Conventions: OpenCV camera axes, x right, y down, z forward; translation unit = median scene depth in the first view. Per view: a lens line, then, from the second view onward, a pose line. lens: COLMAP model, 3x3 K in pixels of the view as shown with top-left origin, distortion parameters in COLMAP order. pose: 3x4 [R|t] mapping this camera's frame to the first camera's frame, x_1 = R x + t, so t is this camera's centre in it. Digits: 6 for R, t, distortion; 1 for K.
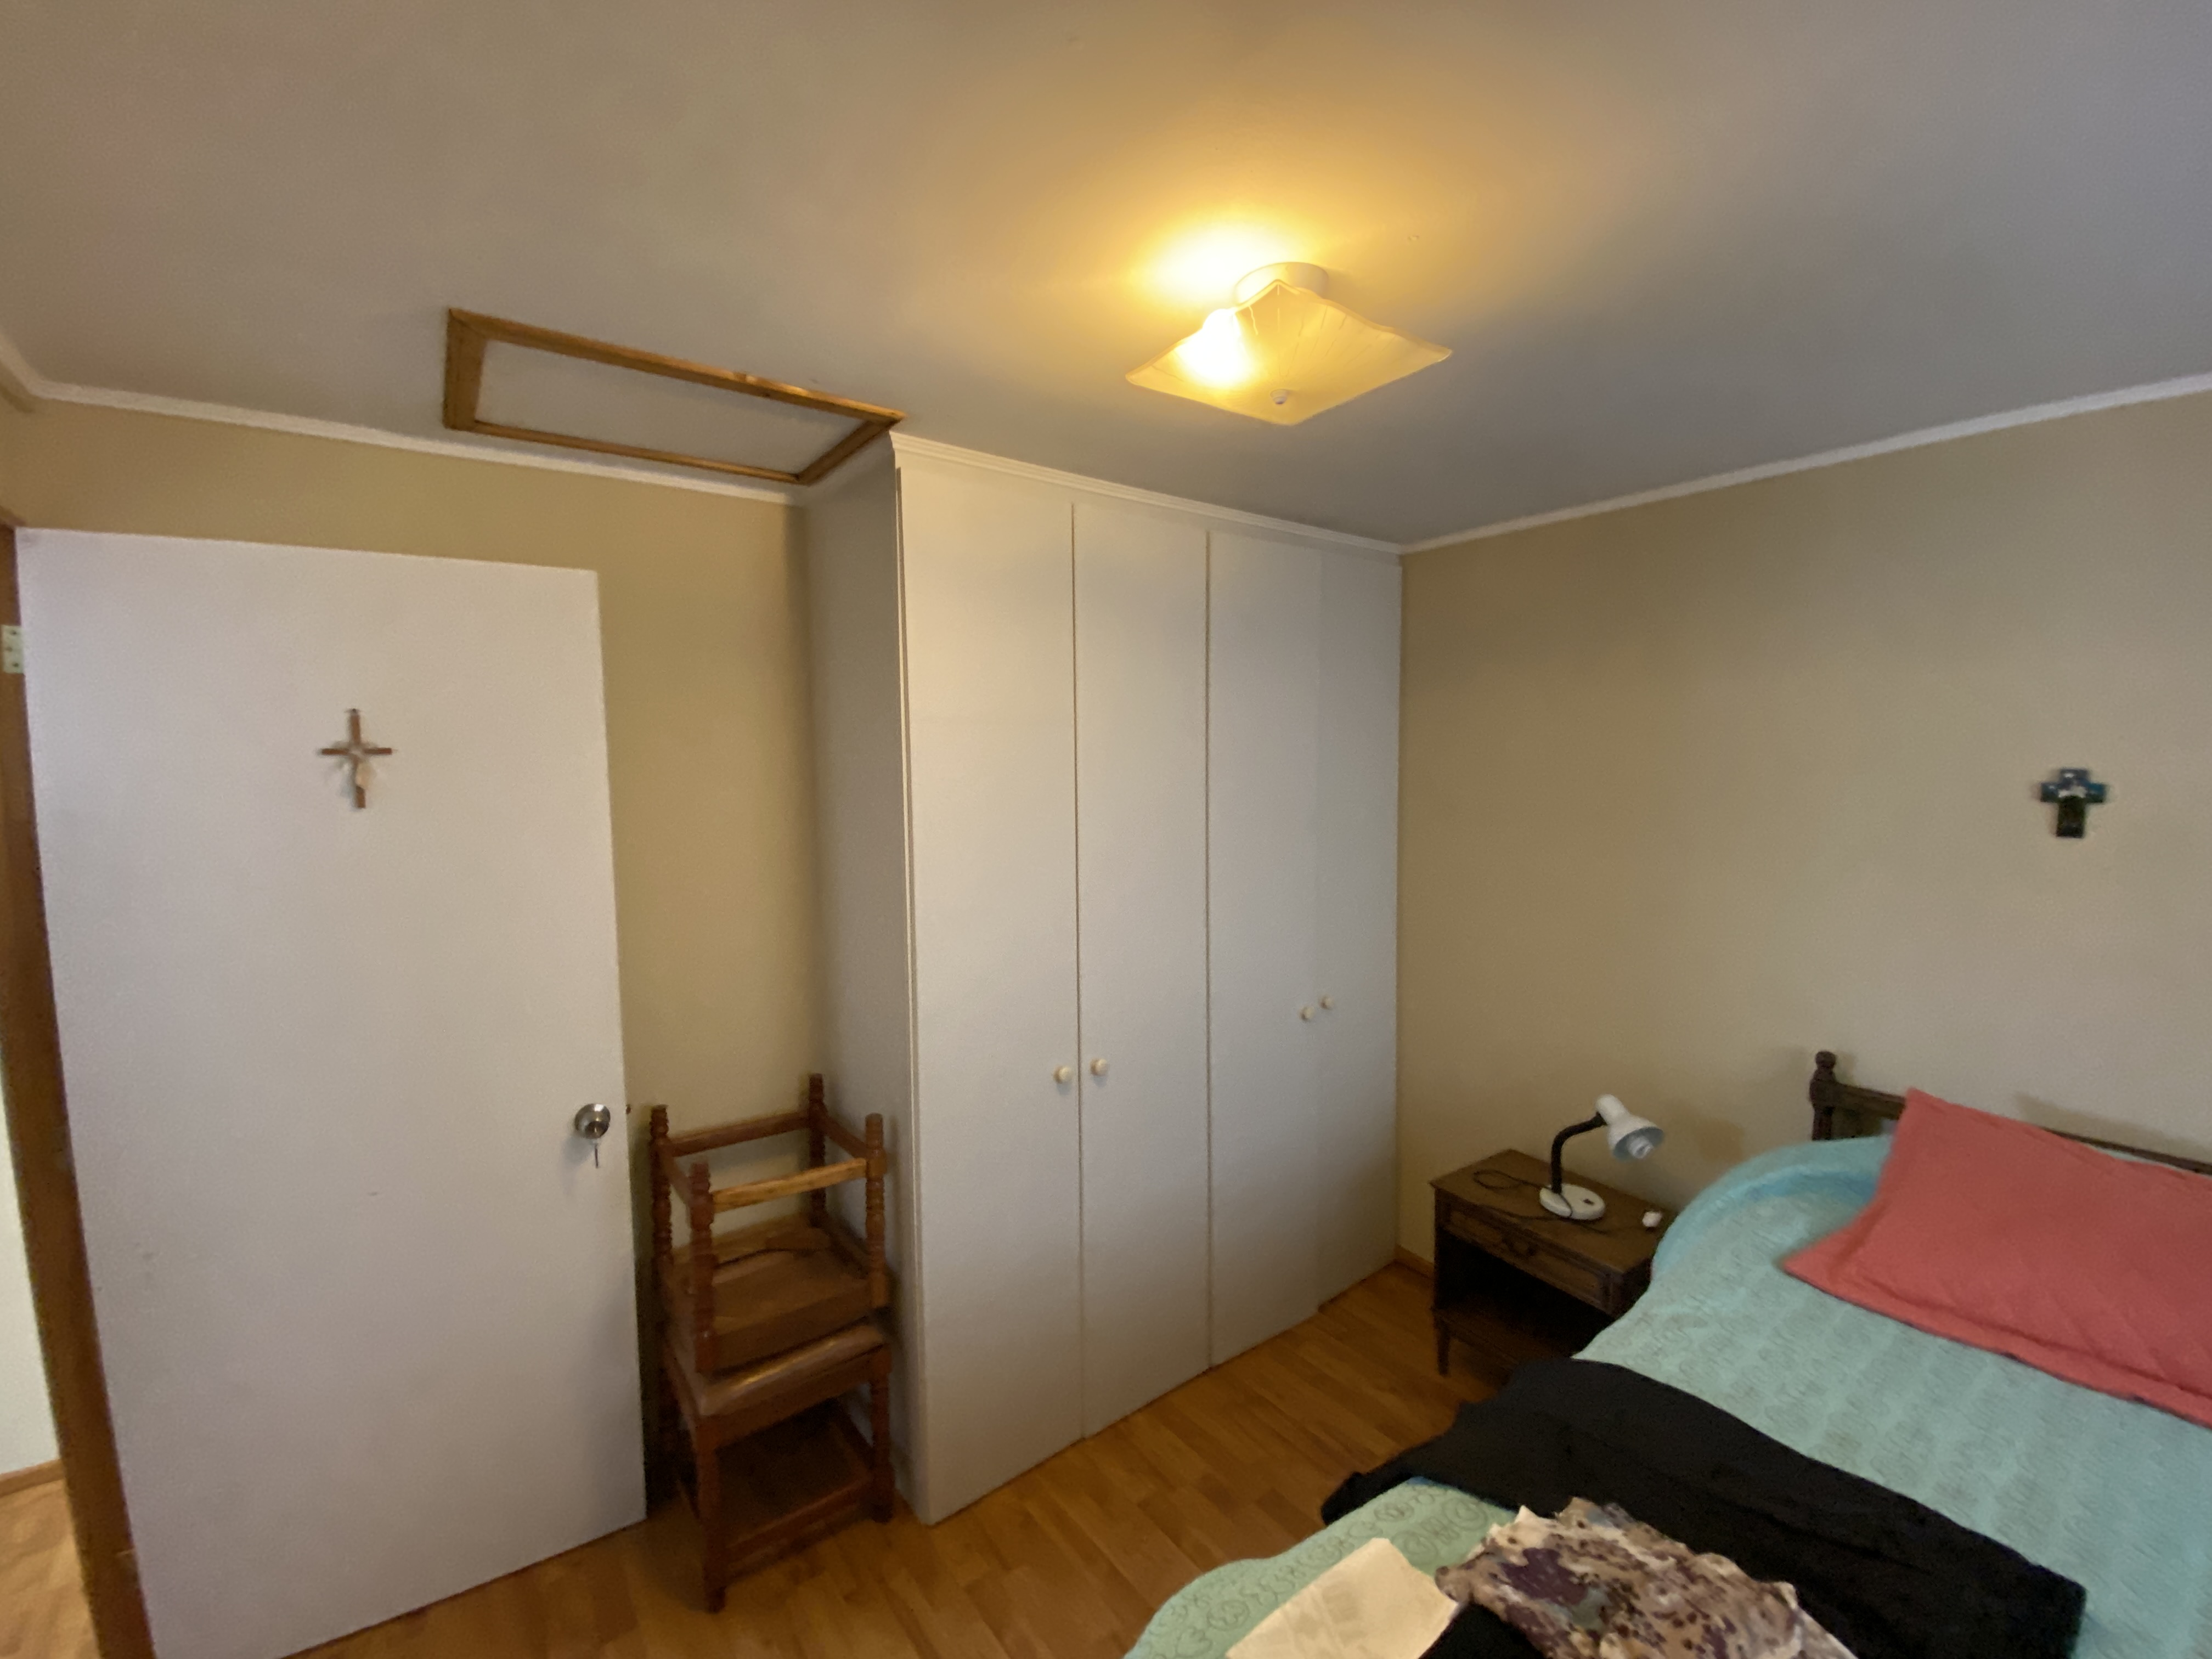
lens RADIAL K [[899.6, 0, 1101.4], [0, 899.6, 832.4], [0, 0, 1]] dist [-0.001938, -0.000737]
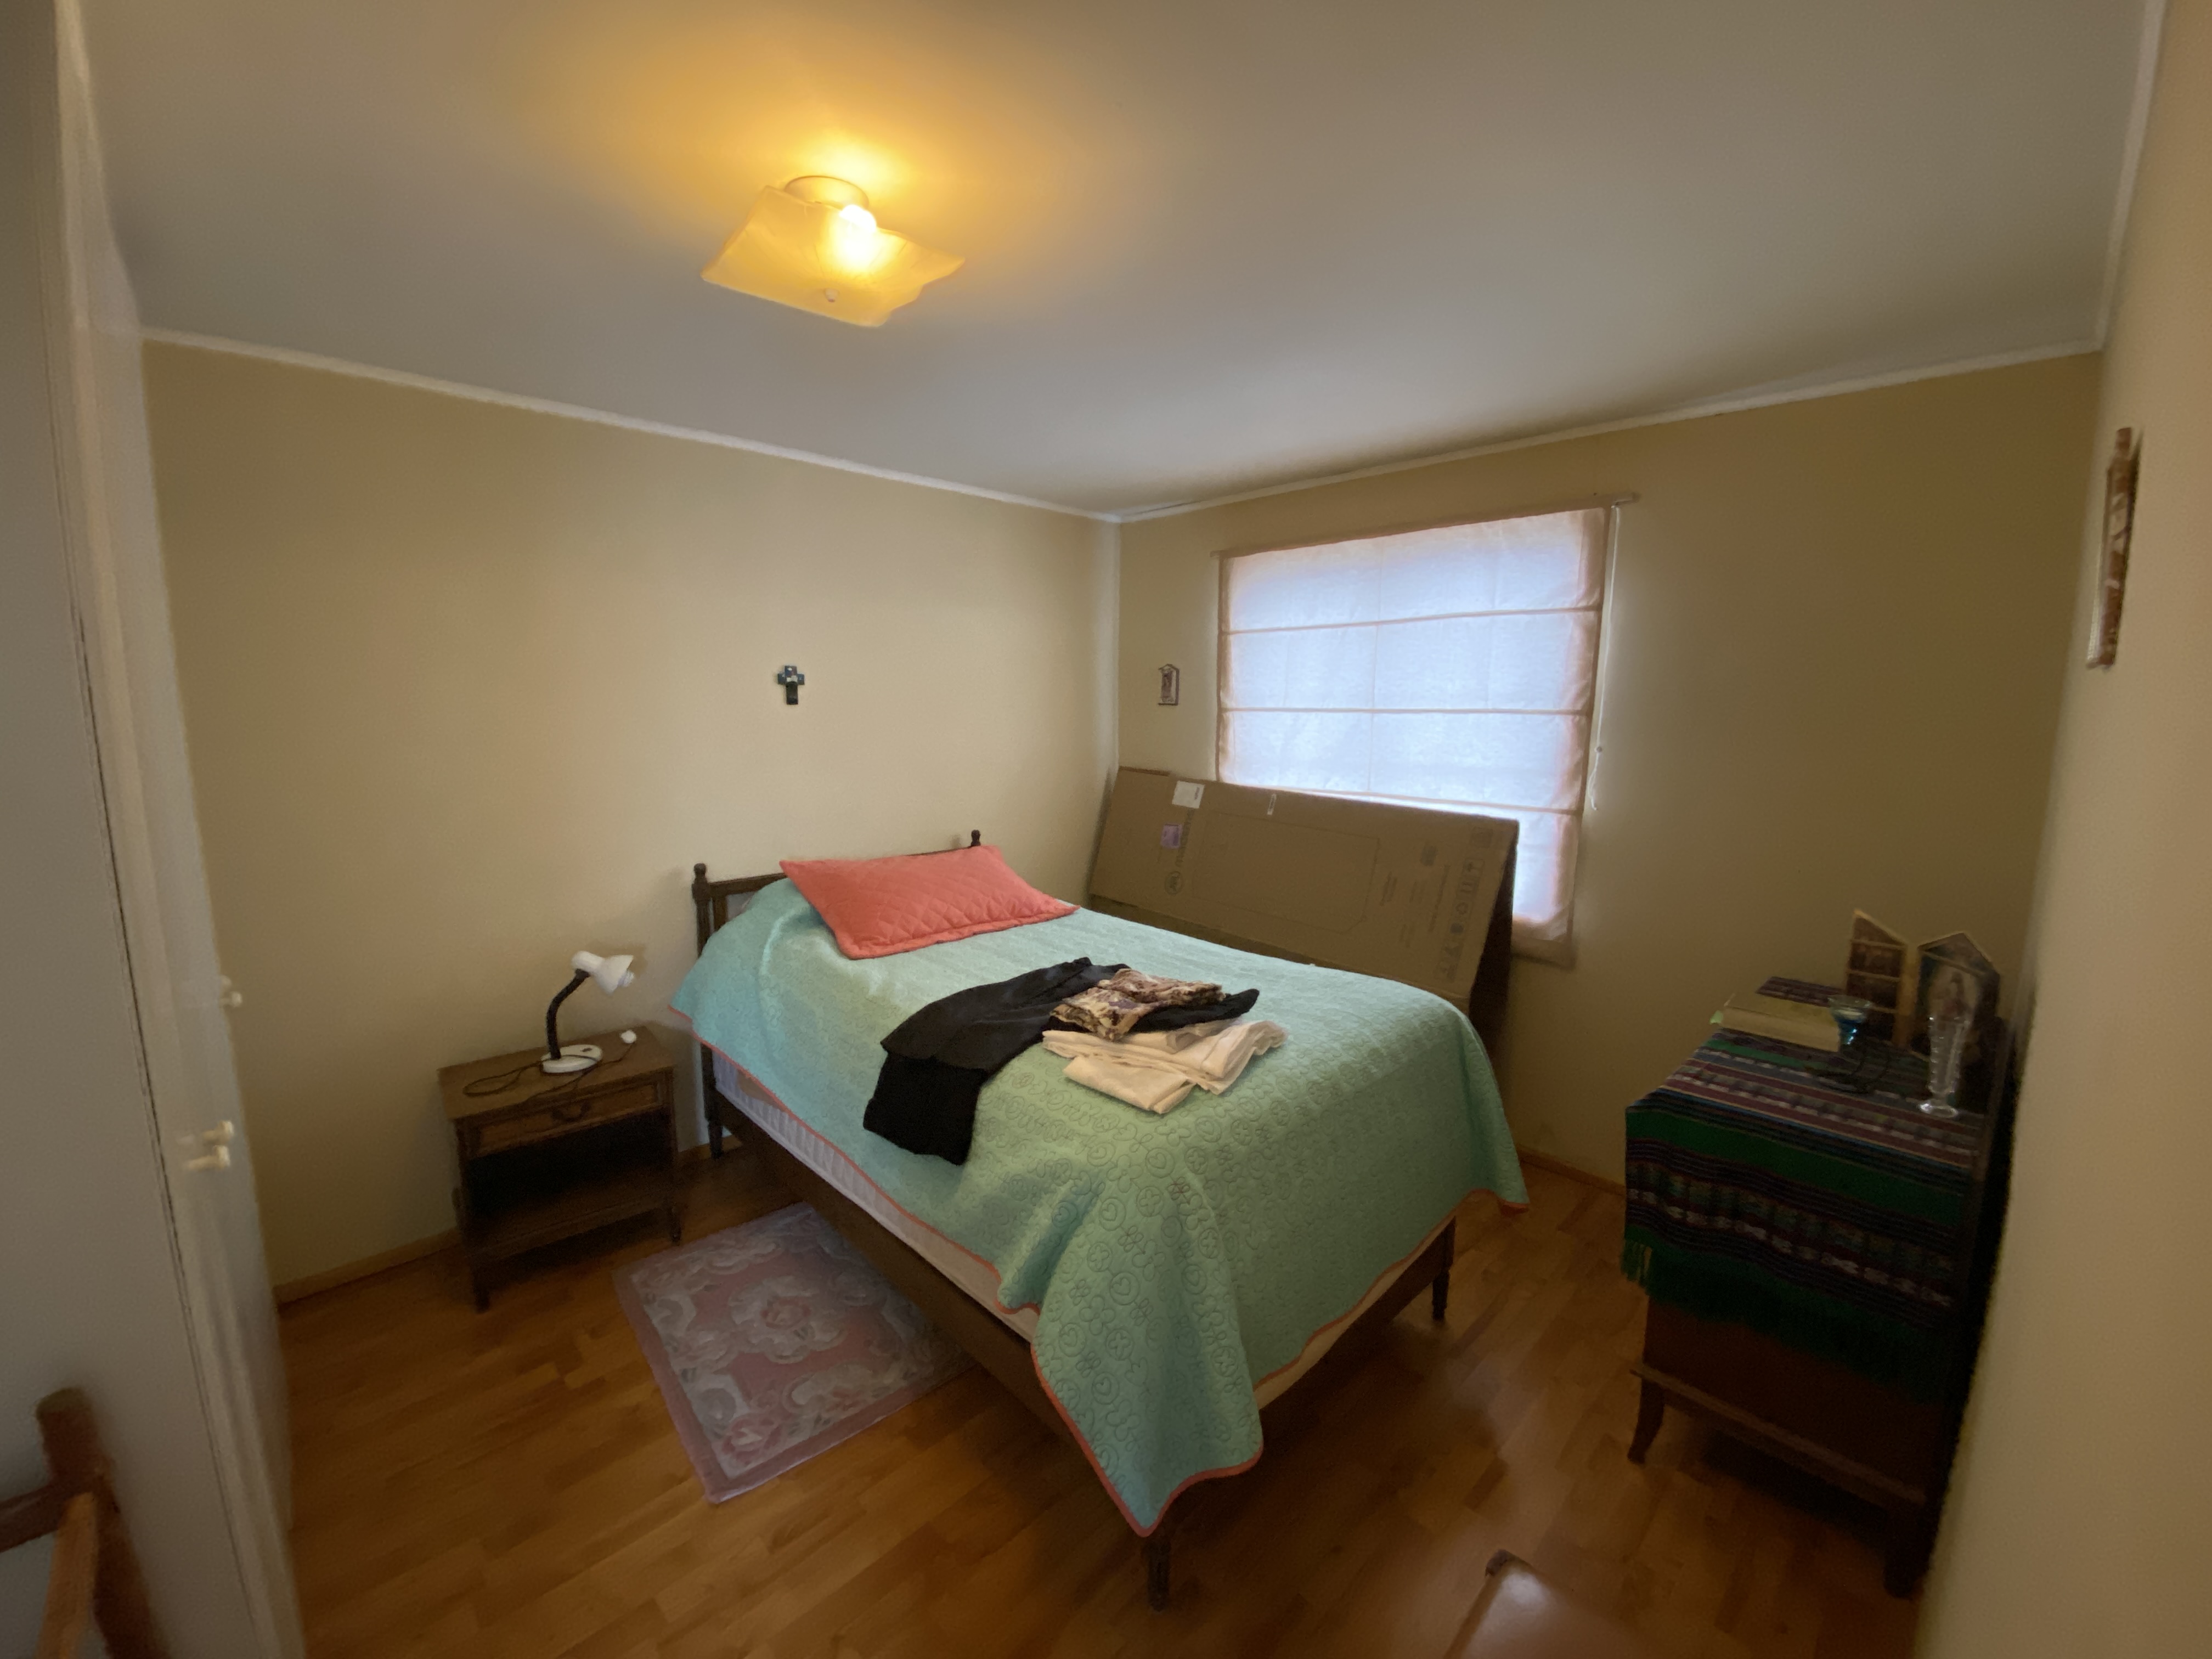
lens RADIAL K [[899.6, 0, 1101.3], [0, 899.6, 833.2], [0, 0, 1]] dist [-0.001938, -0.000737]
pose [[-0.122521, -0.138461, 0.982760, -0.615154], [0.076578, 0.985949, 0.148457, 0.030553], [-0.989507, 0.093447, -0.110197, 0.484623]]
